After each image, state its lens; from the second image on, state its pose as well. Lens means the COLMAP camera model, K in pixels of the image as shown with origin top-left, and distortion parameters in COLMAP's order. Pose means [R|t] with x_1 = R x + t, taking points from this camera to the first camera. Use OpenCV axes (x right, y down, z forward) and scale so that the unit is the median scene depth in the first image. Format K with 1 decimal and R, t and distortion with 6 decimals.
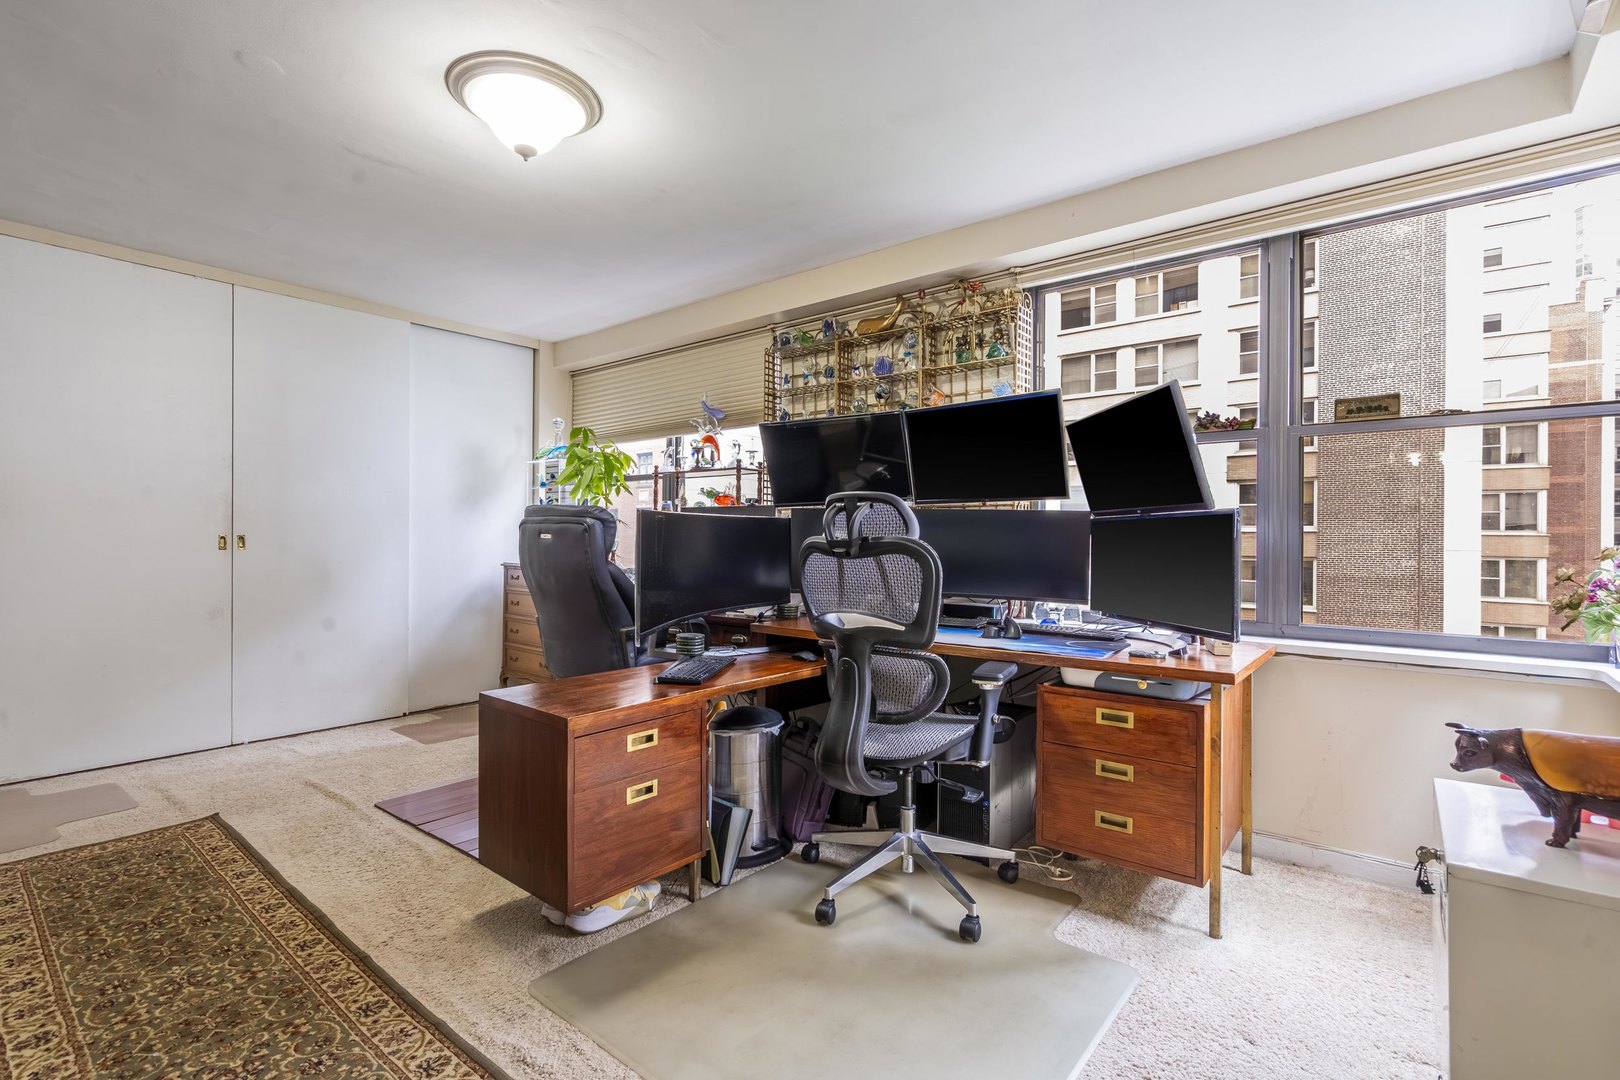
lens RADIAL K [[743.0, 0, 807.1], [0, 743.0, 540.4], [0, 0, 1]] dist [-0.007002, 0.002756]
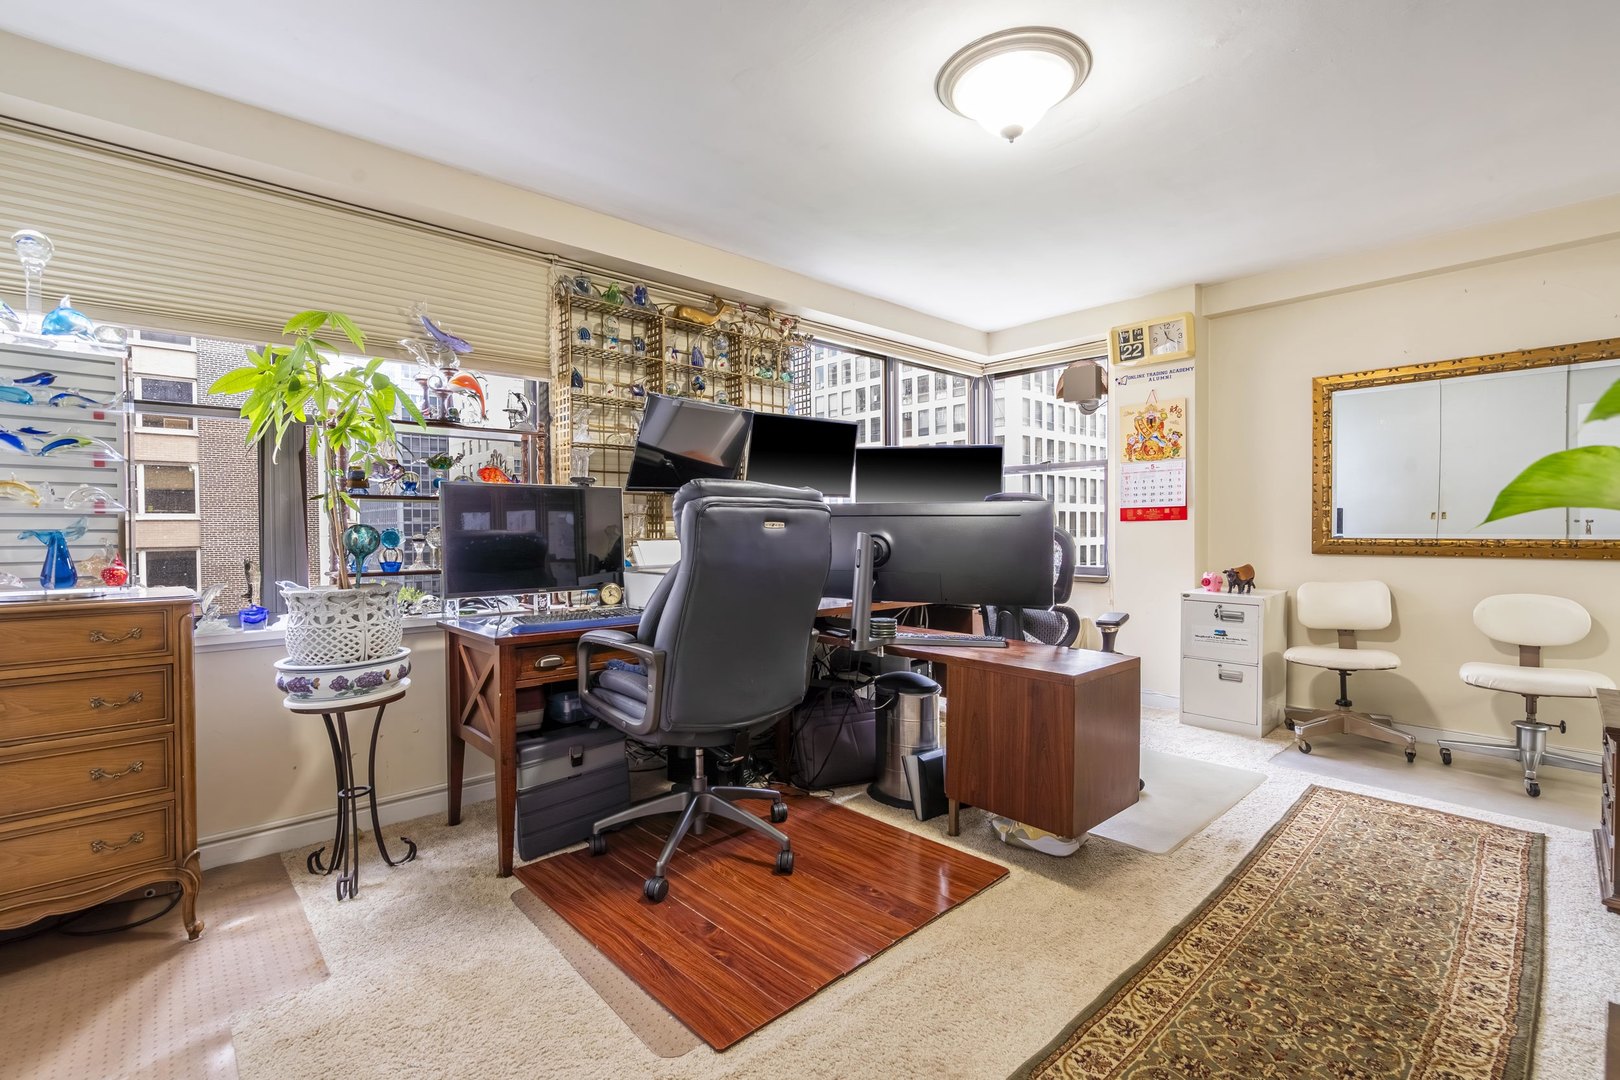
lens RADIAL K [[743.0, 0, 778.7], [0, 743.0, 531.5], [0, 0, 1]] dist [-0.007002, 0.002756]
pose [[0.153647, -0.011808, 0.988055, -1.706365], [0.008027, 0.999911, 0.010701, -0.009389], [-0.988093, 0.006287, 0.153728, 1.392258]]
